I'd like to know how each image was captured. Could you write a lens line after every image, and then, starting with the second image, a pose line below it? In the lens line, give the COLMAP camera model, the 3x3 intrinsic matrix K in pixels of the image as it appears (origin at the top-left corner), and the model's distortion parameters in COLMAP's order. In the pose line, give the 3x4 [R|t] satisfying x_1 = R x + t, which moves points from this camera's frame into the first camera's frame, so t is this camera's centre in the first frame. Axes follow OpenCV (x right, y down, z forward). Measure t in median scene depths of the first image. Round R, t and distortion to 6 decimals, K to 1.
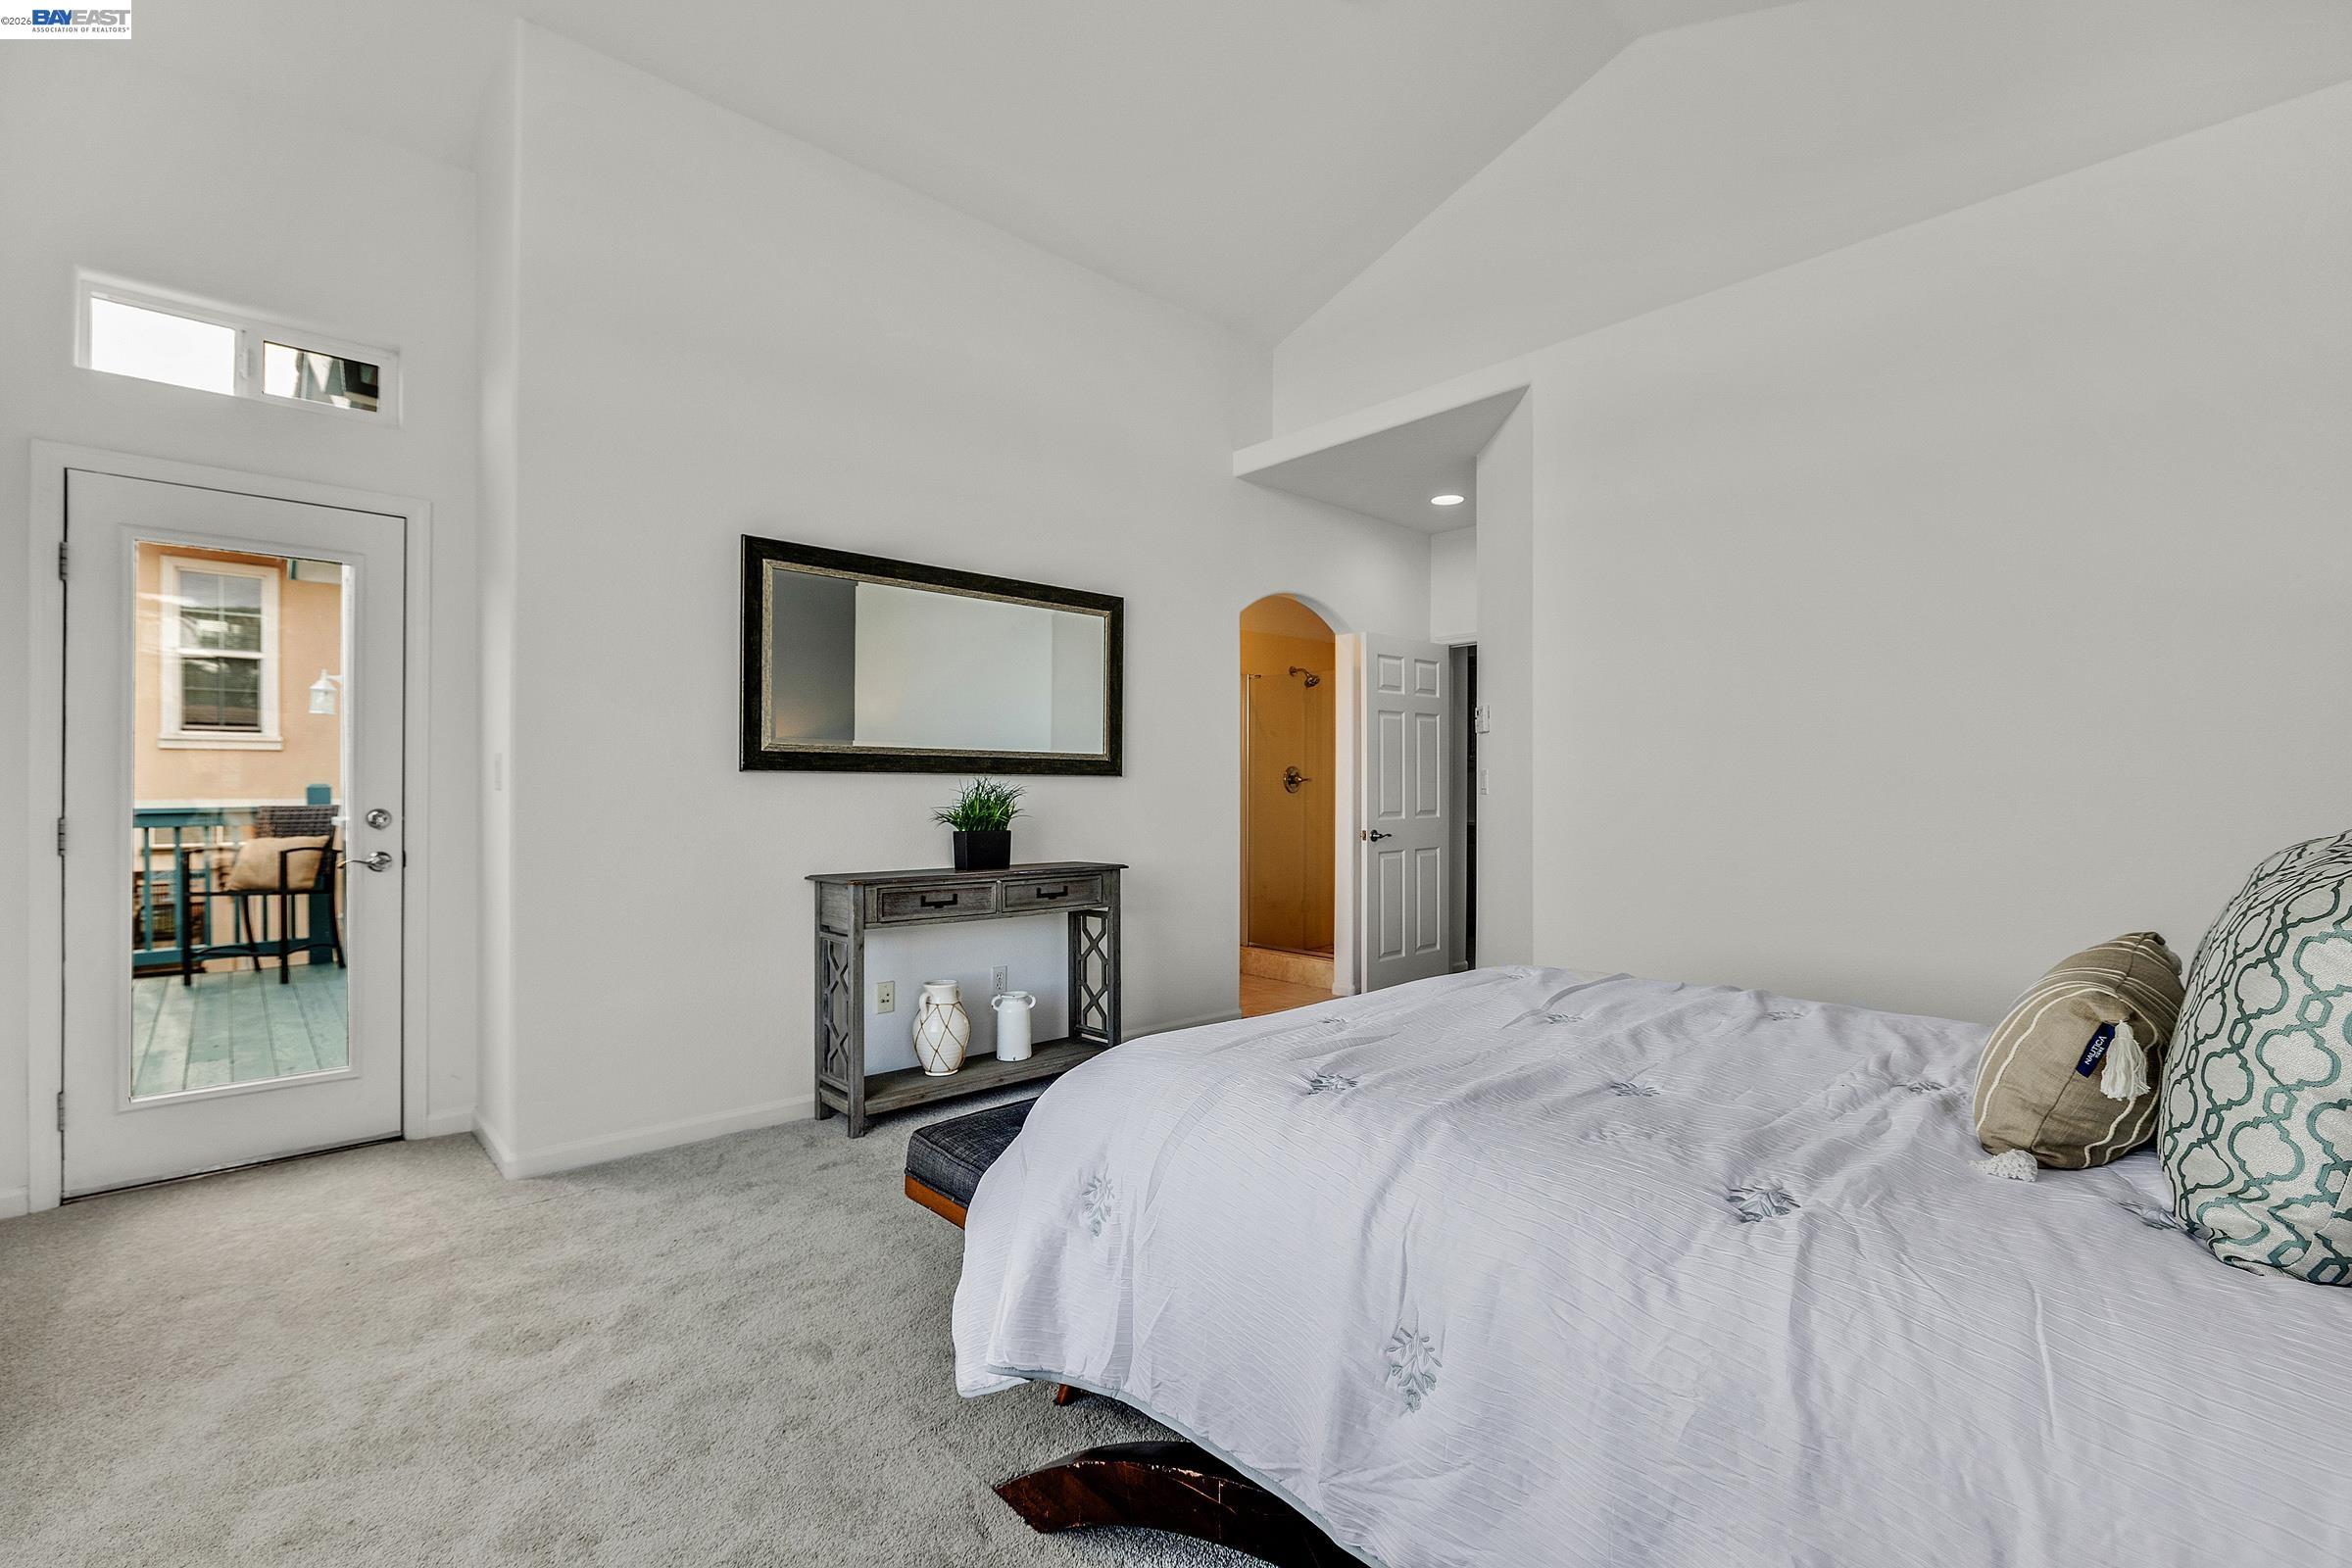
lens RADIAL K [[1036.3, 0, 1181.1], [0, 1036.3, 788.9], [0, 0, 1]] dist [-0.004990, -0.000200]
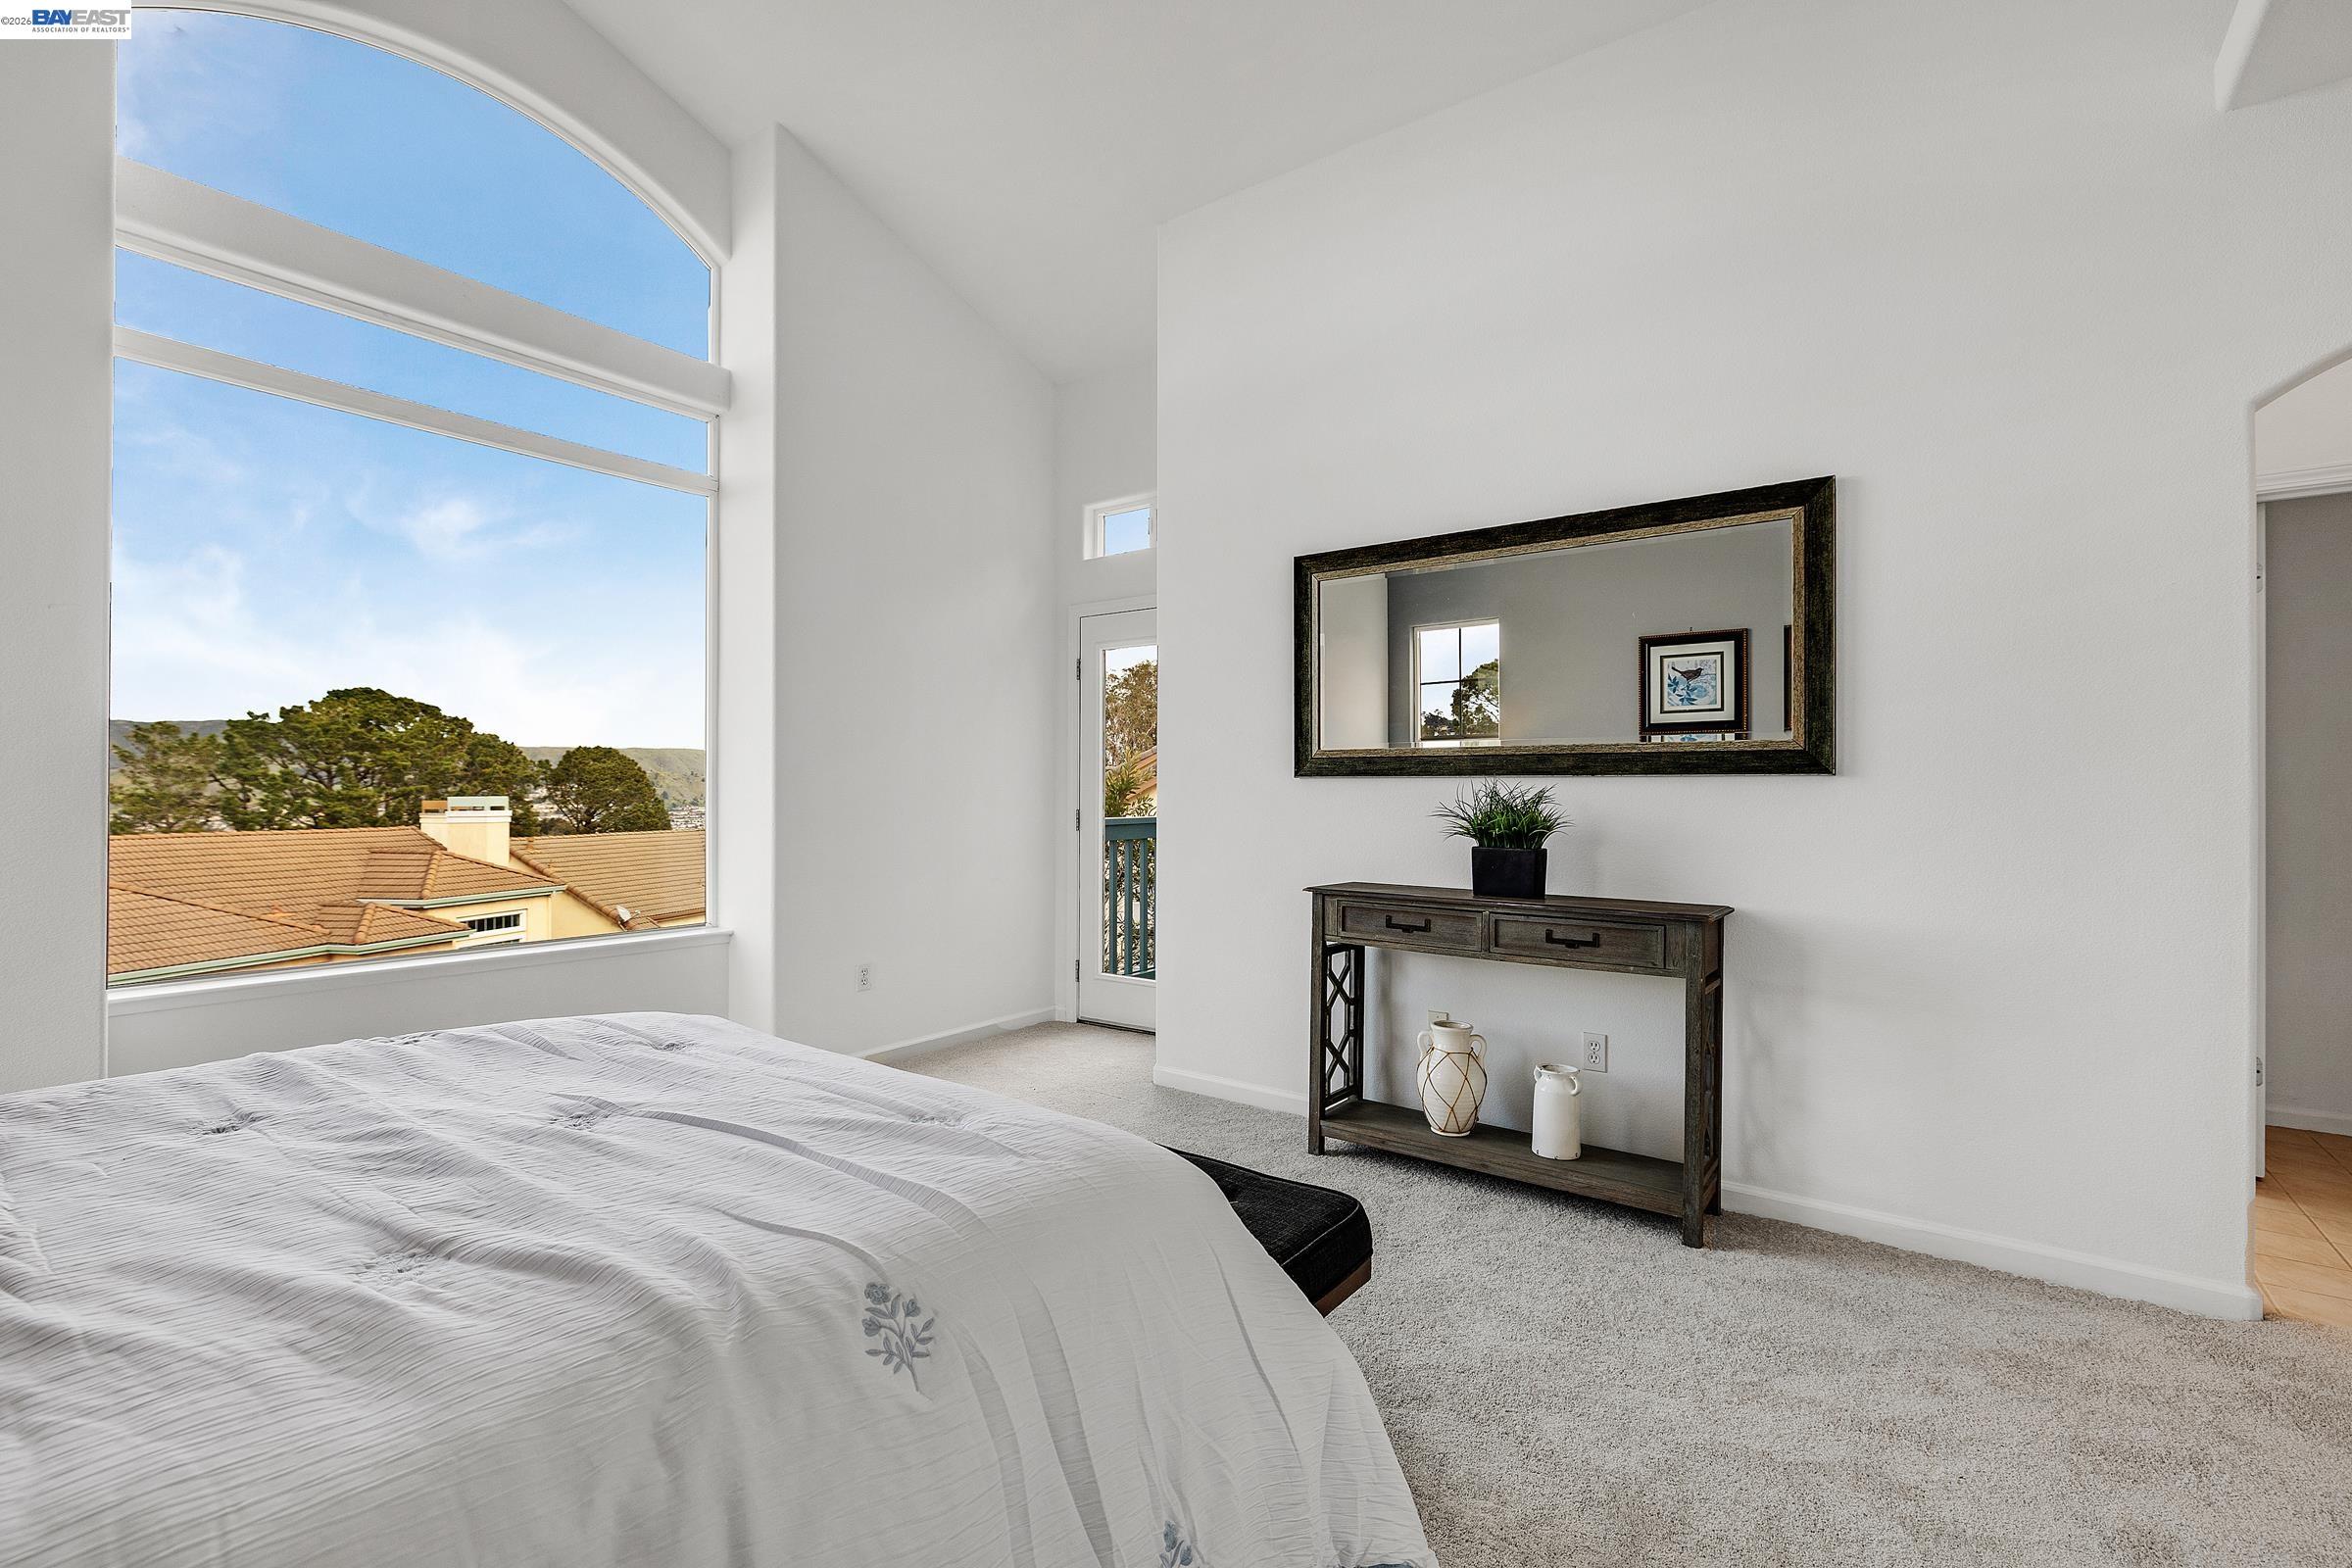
lens RADIAL K [[1036.3, 0, 1180.7], [0, 1036.3, 783.1], [0, 0, 1]] dist [-0.004990, -0.000200]
pose [[0.181276, -0.009005, -0.983391, 0.547682], [-0.003469, 0.999946, -0.009796, -0.000092], [0.983426, 0.005187, 0.181235, 0.620581]]
